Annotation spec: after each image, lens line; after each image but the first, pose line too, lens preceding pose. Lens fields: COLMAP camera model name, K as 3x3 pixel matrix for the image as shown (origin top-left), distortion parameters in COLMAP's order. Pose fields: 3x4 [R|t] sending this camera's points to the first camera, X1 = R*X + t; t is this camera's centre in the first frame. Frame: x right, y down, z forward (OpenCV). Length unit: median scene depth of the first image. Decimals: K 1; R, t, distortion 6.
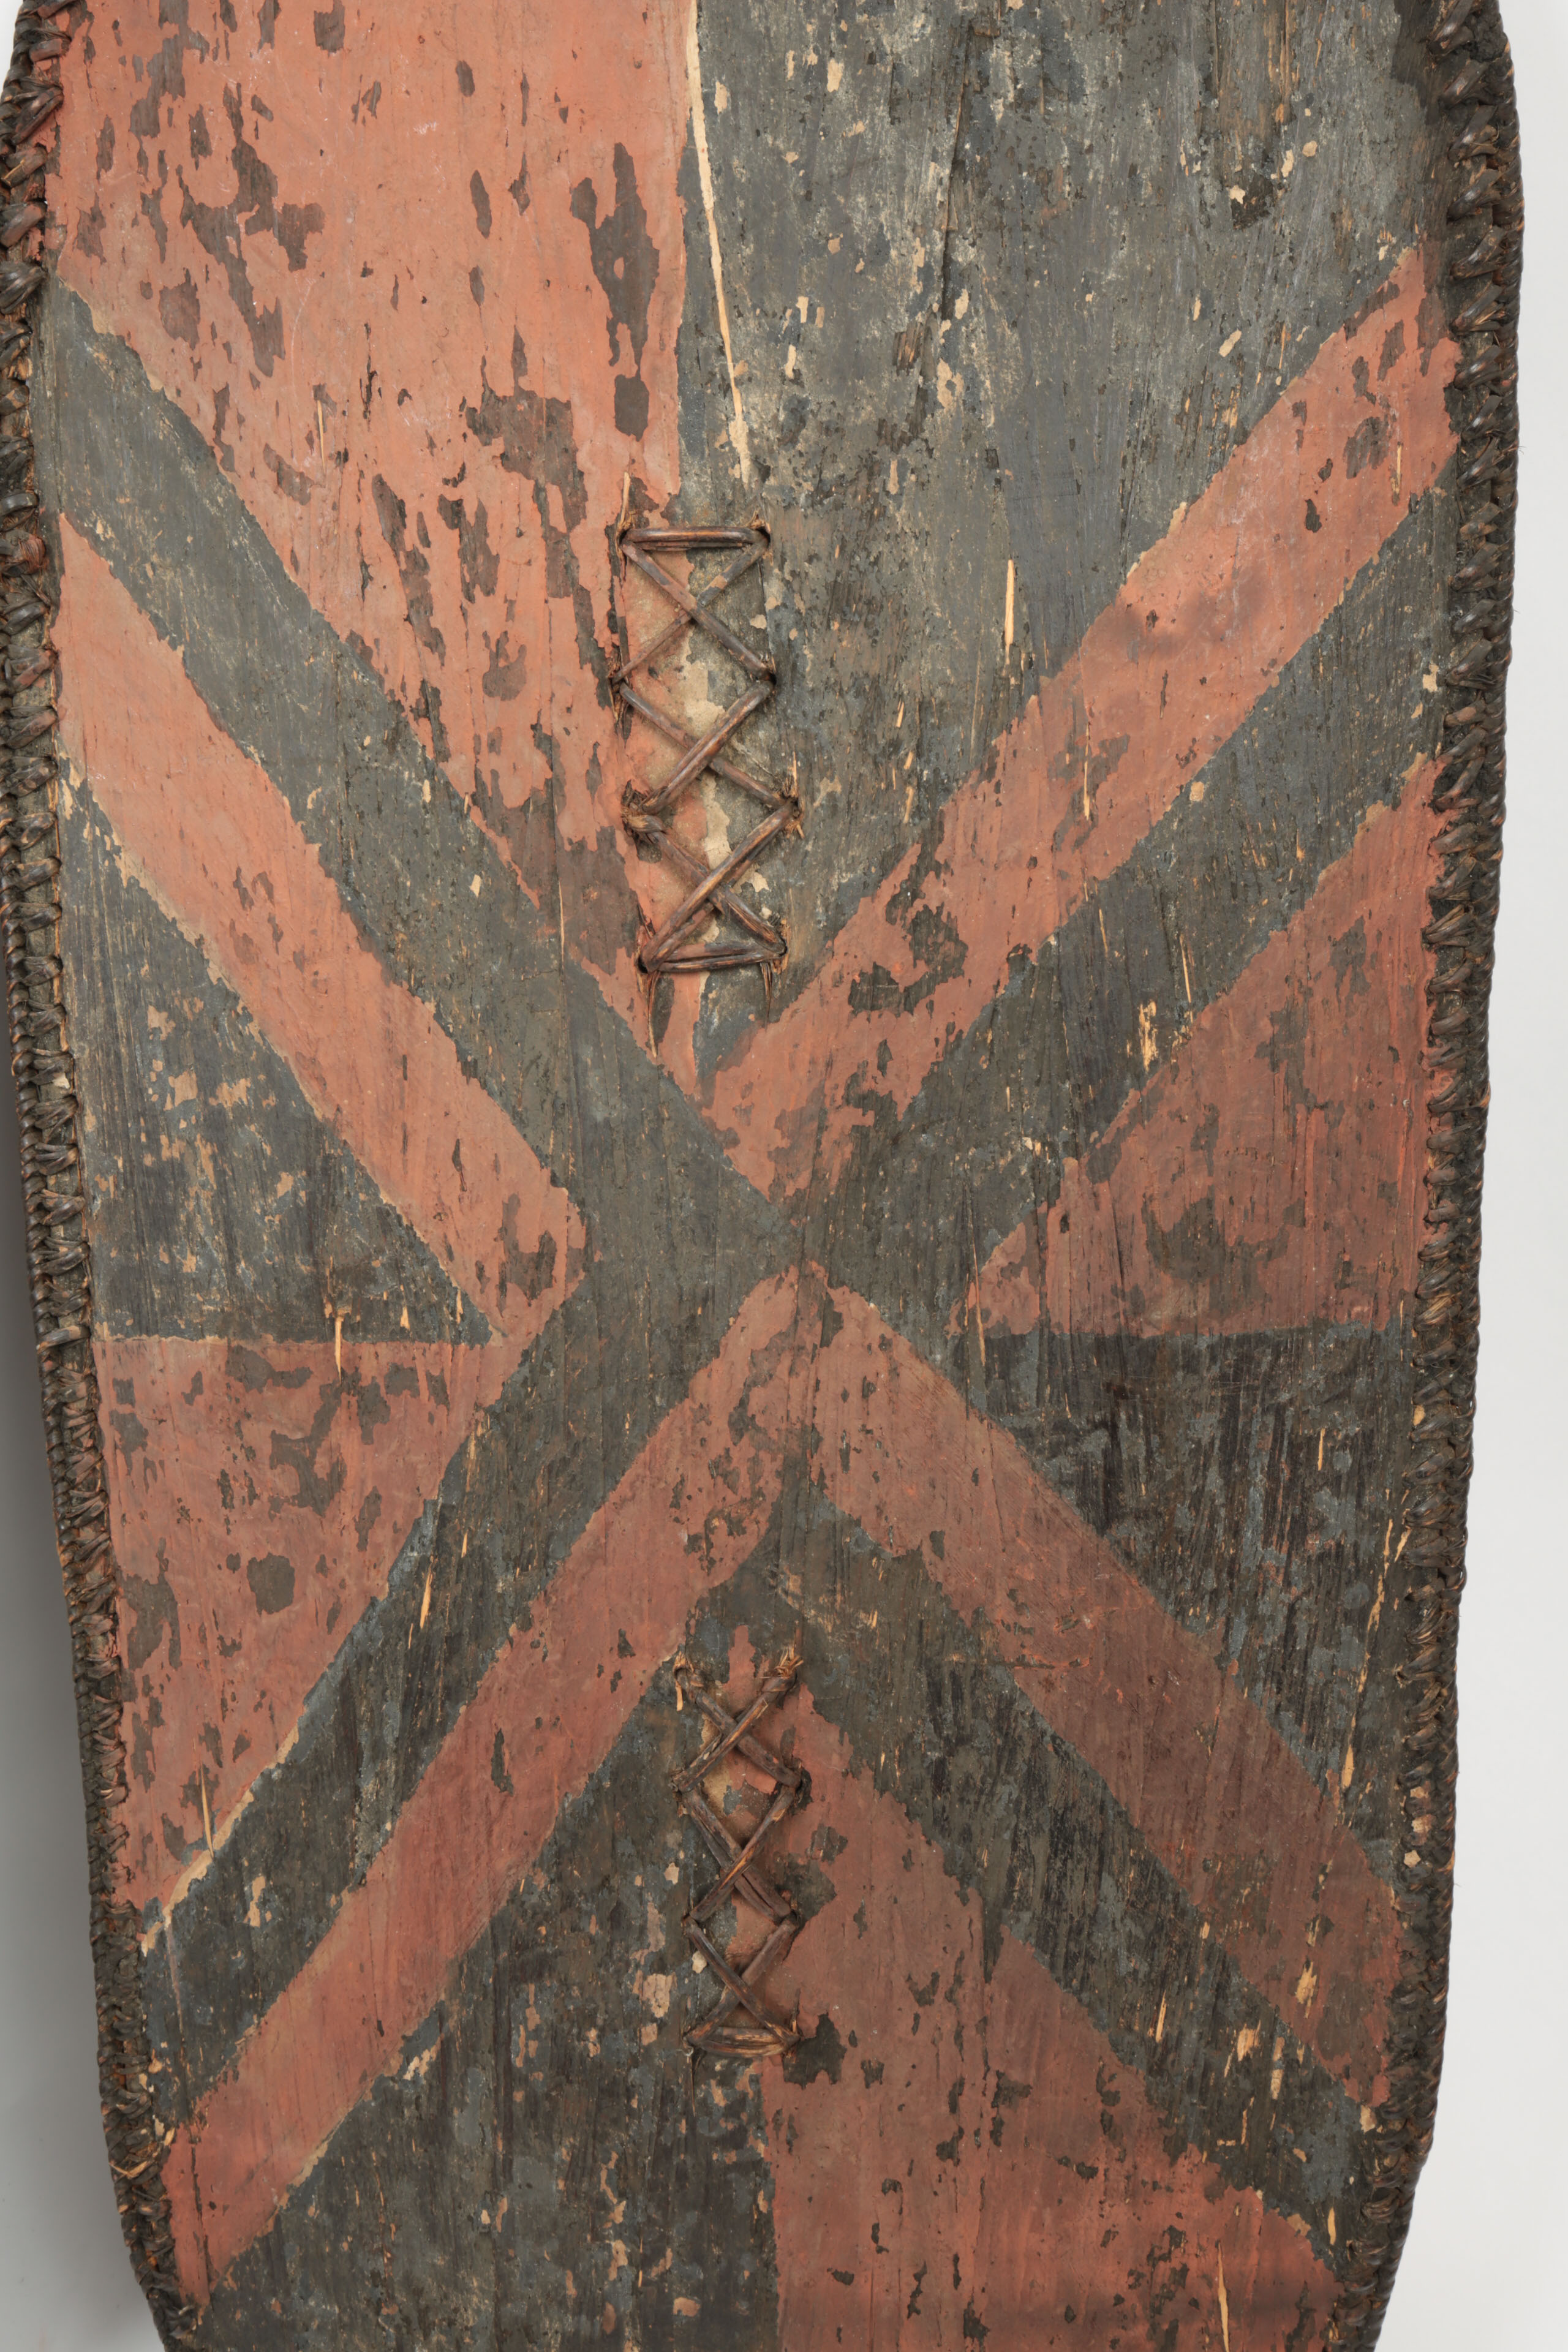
lens RADIAL K [[2190.7, 0, 771.8], [0, 2190.7, 1162.7], [0, 0, 1]] dist [0.038703, 0.000000]
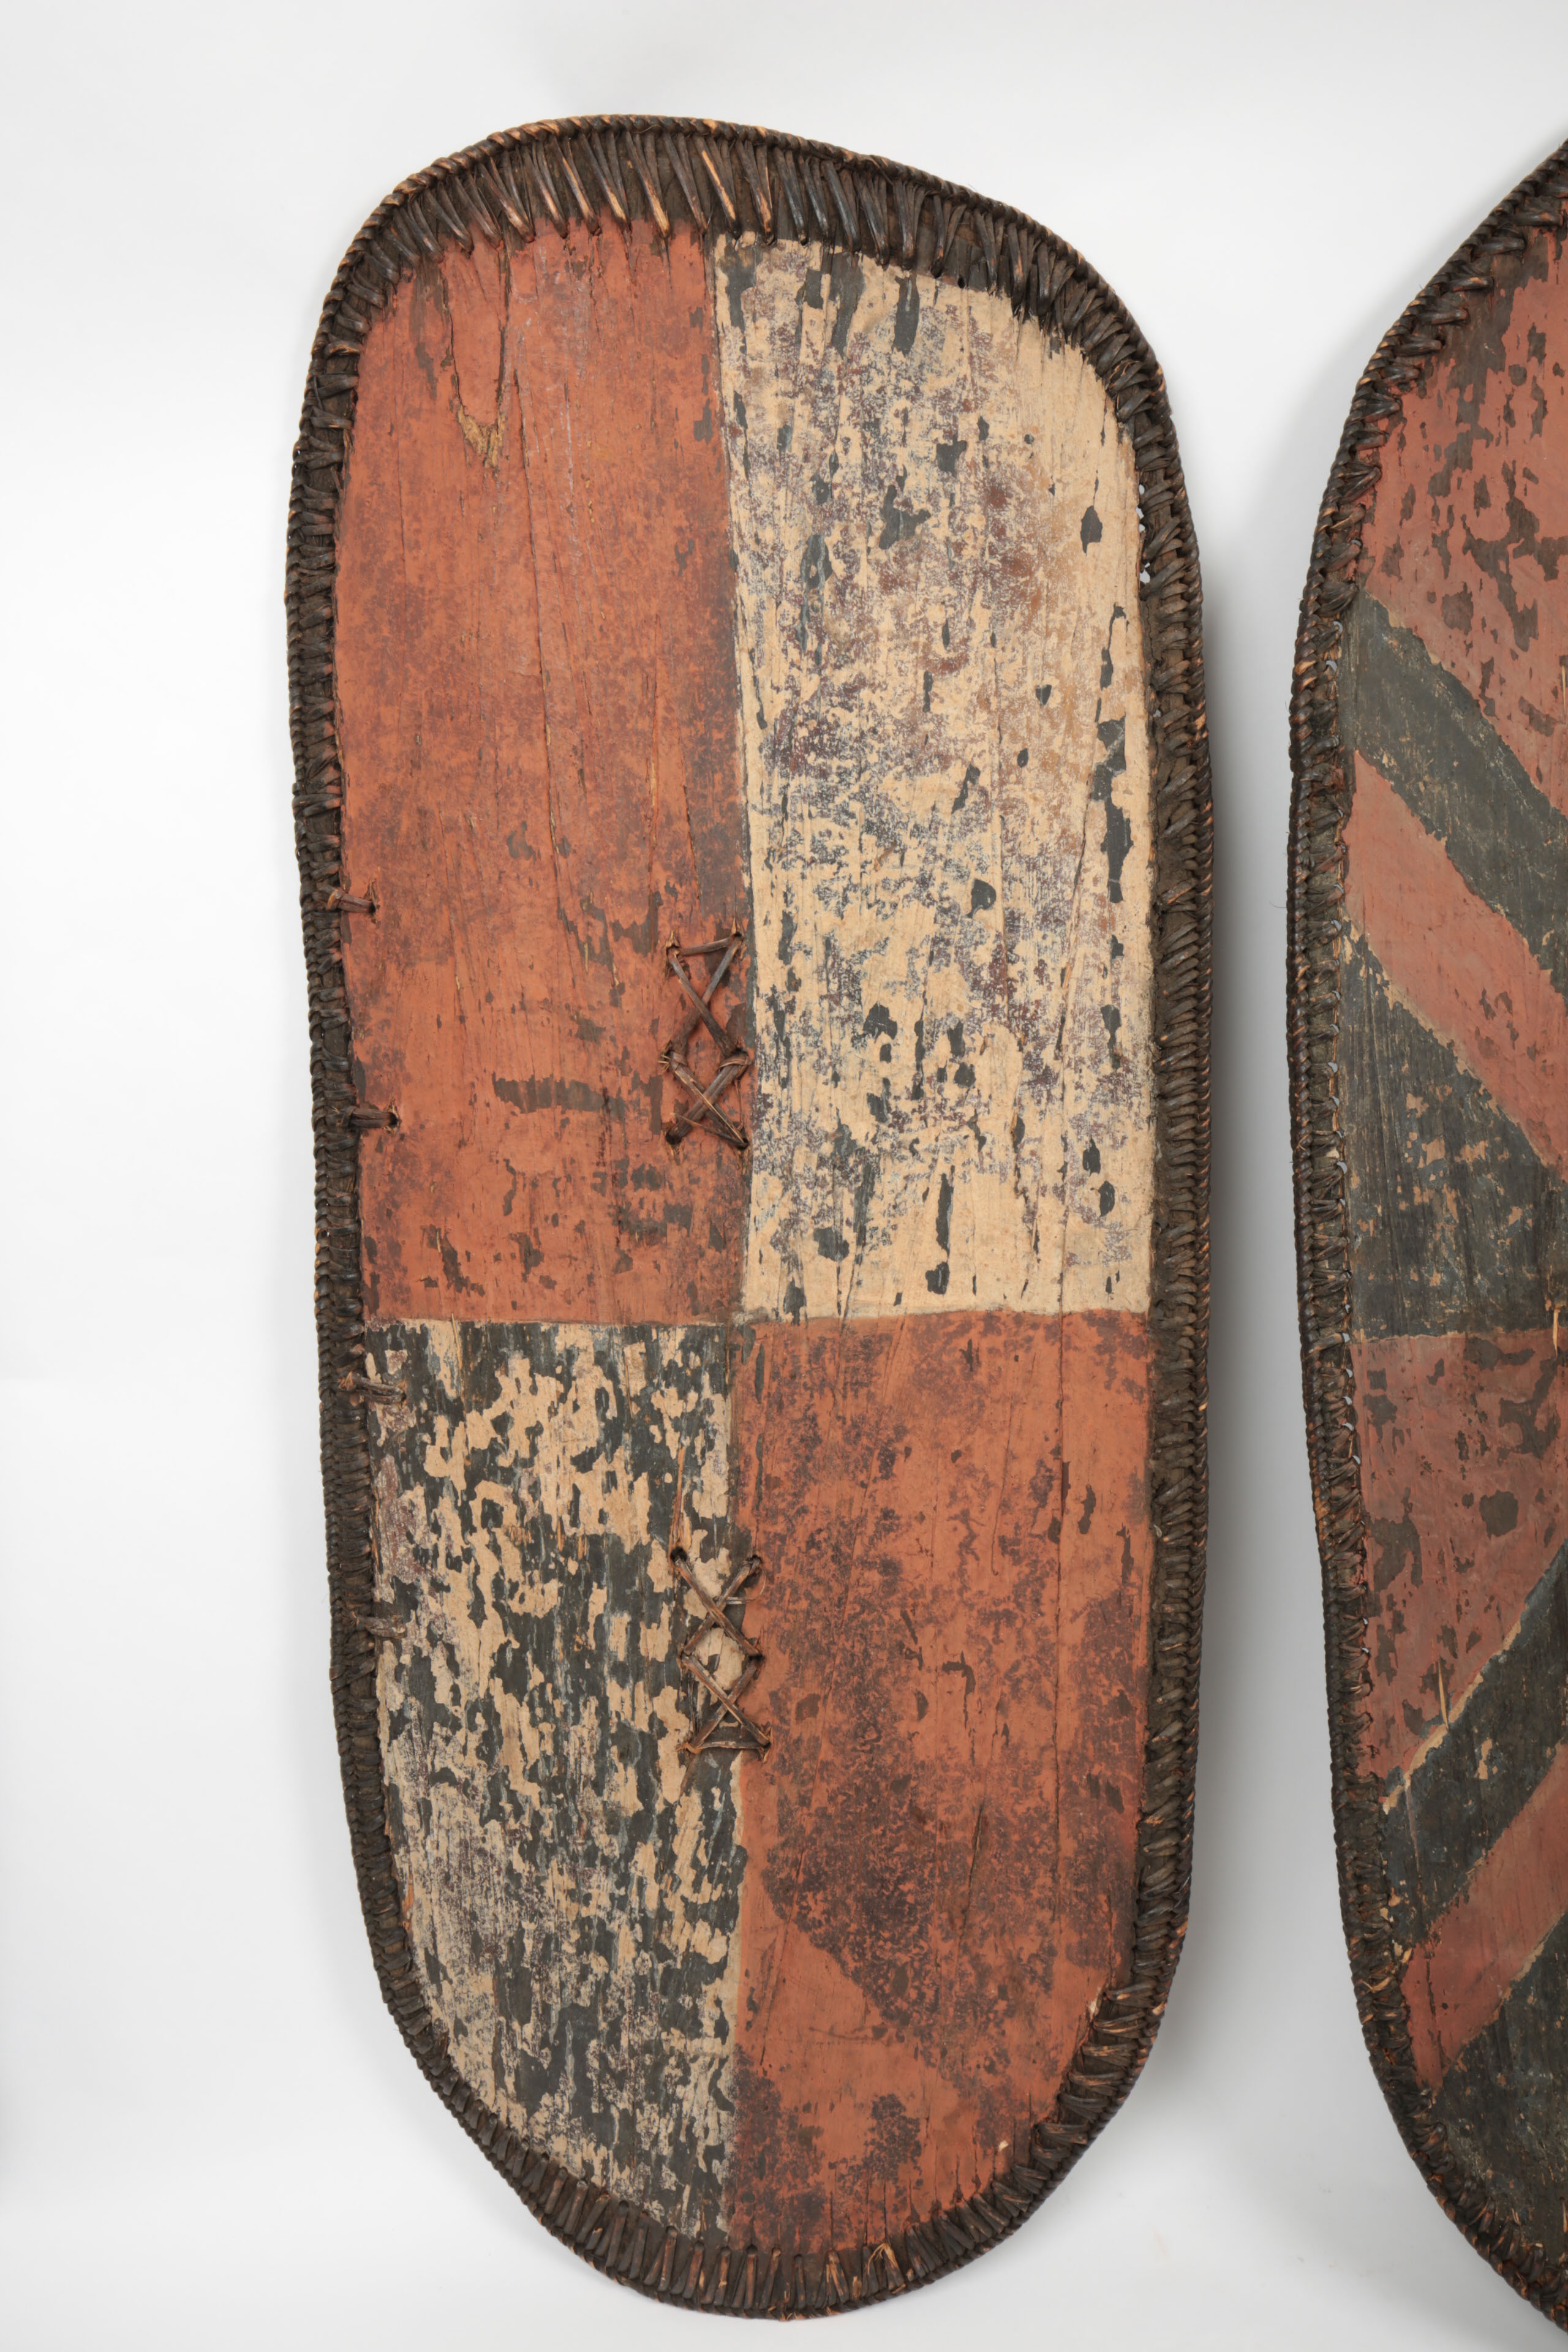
lens RADIAL K [[2190.7, 0, 809.1], [0, 2190.7, 1194.2], [0, 0, 1]] dist [0.038703, 0.000000]
pose [[0.993381, -0.056119, 0.100223, -0.803164], [0.064491, 0.994515, -0.082343, 0.082227], [-0.095052, 0.088261, 0.991552, -0.338325]]
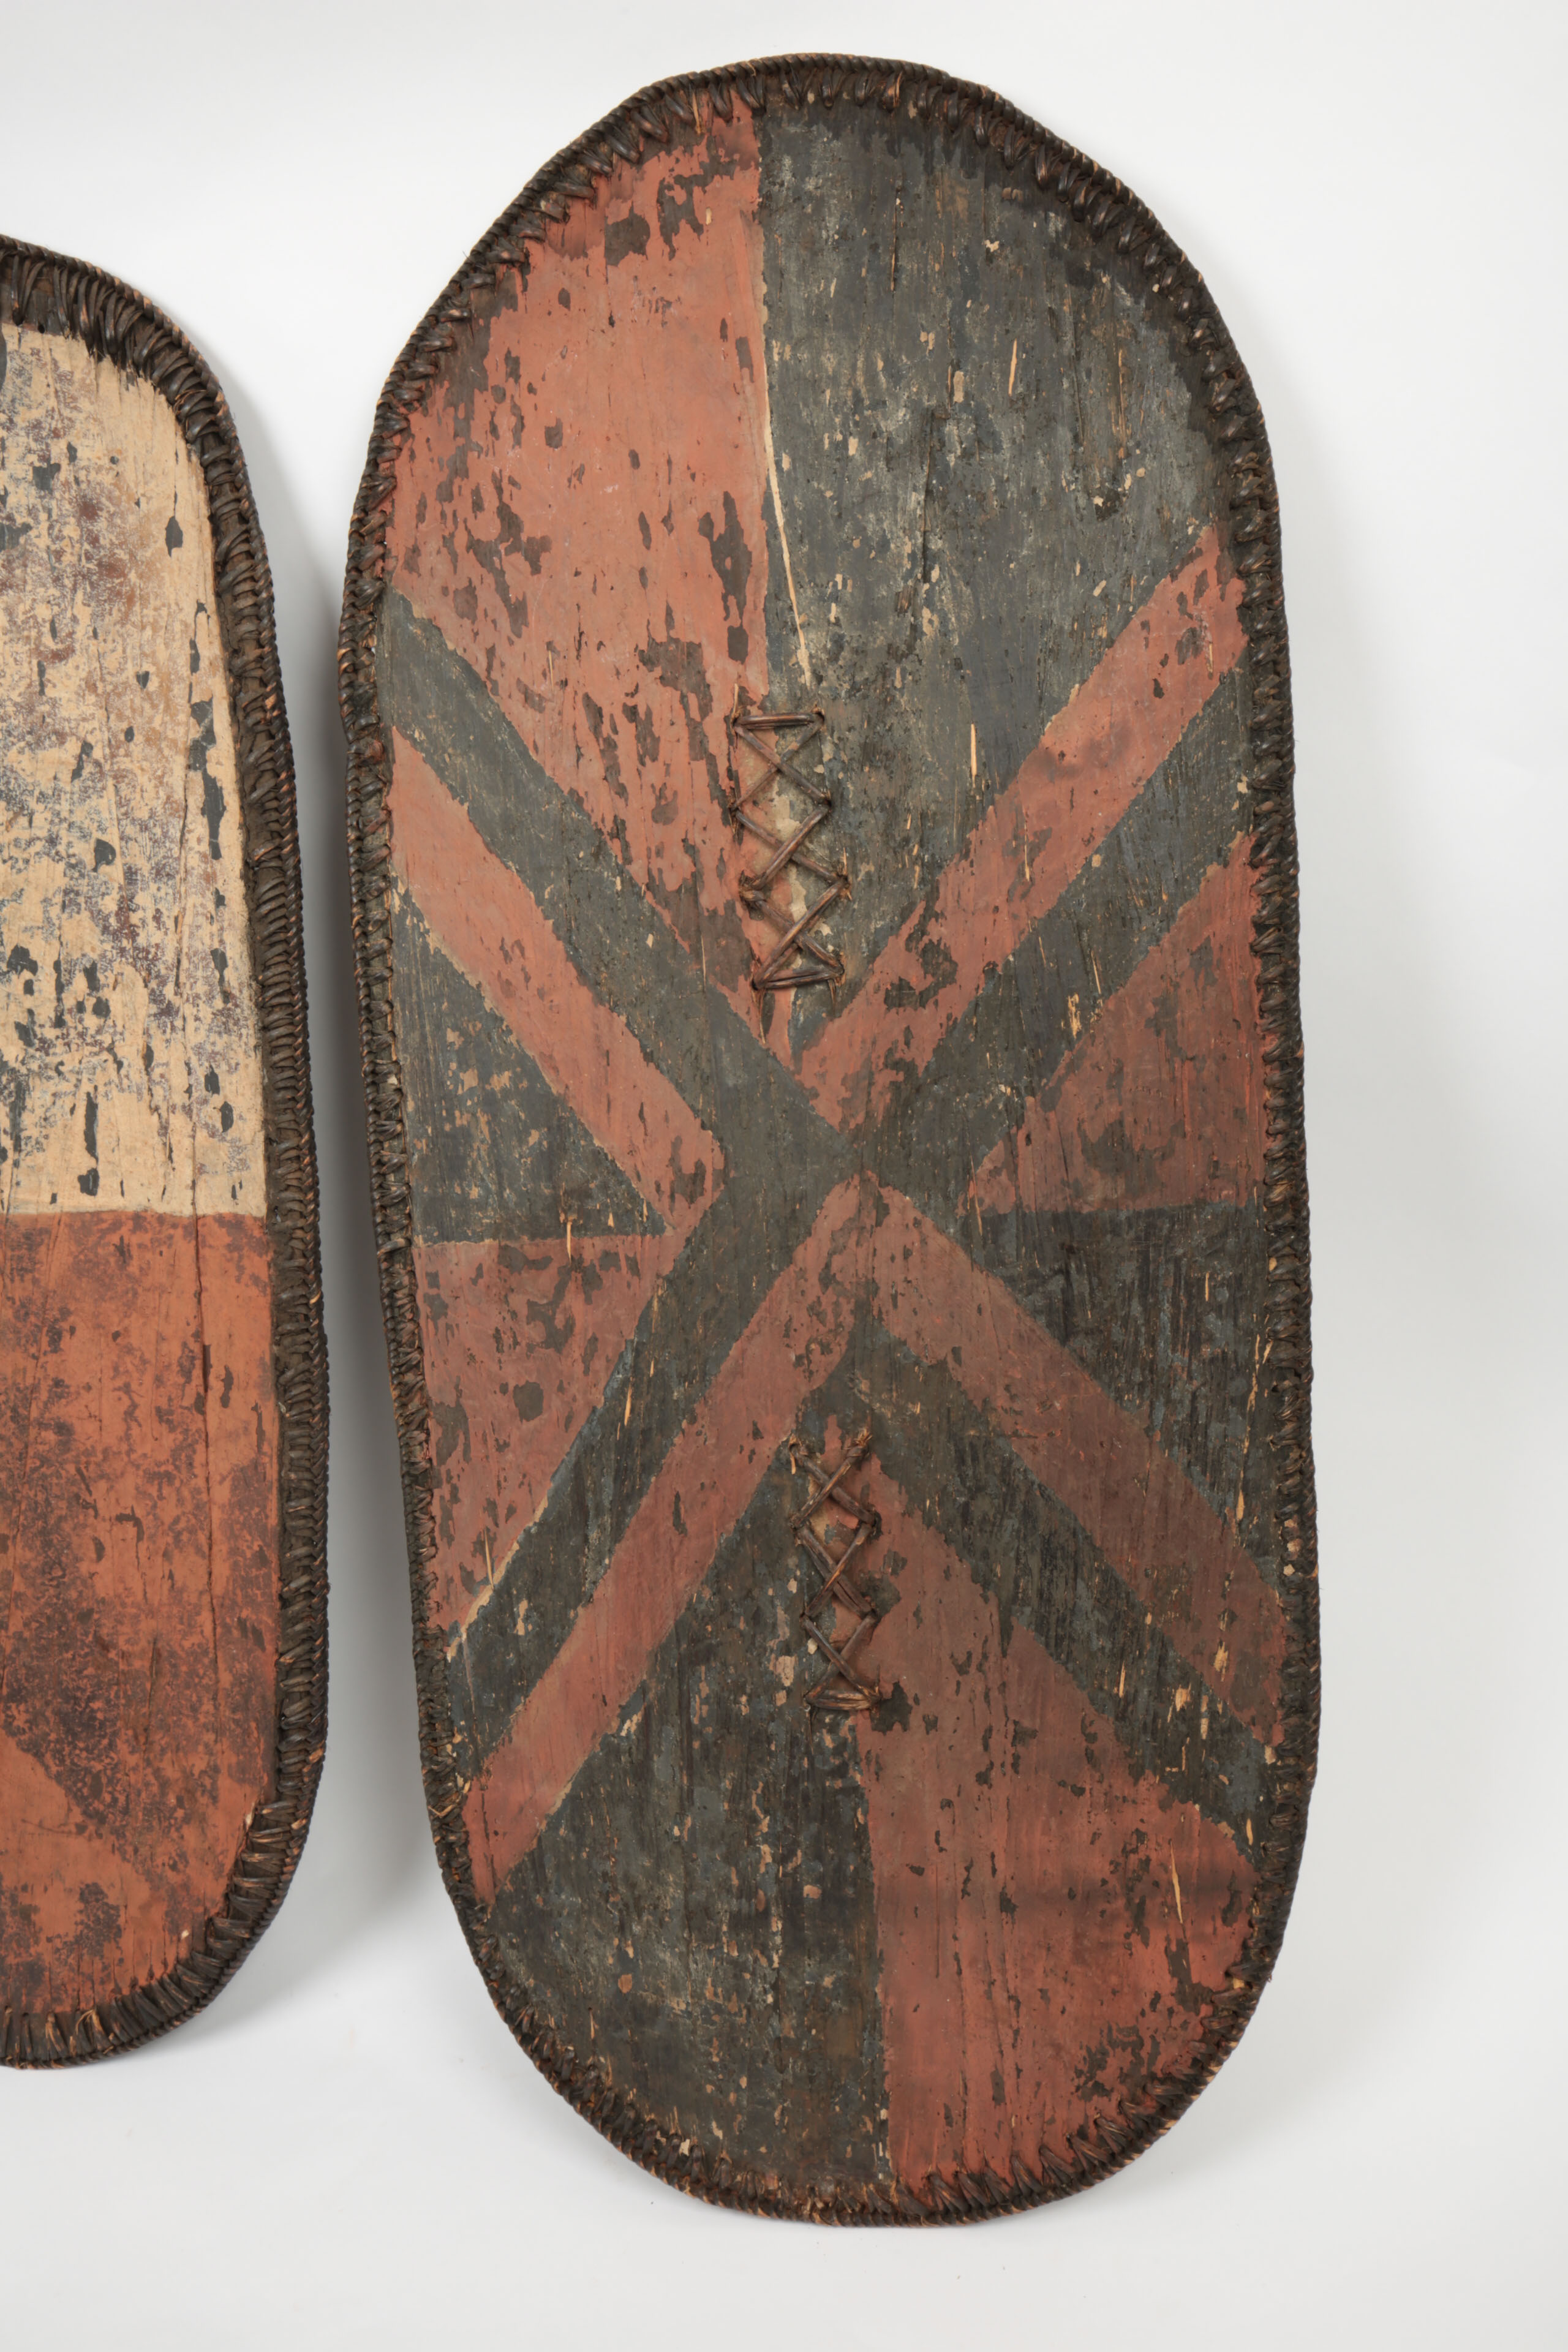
lens RADIAL K [[2190.7, 0, 771.5], [0, 2190.7, 1185.3], [0, 0, 1]] dist [0.038703, 0.000000]
pose [[0.996012, -0.031323, -0.083542, 0.077614], [0.024847, 0.996686, -0.077455, 0.169461], [0.085691, 0.075070, 0.993490, -0.540942]]
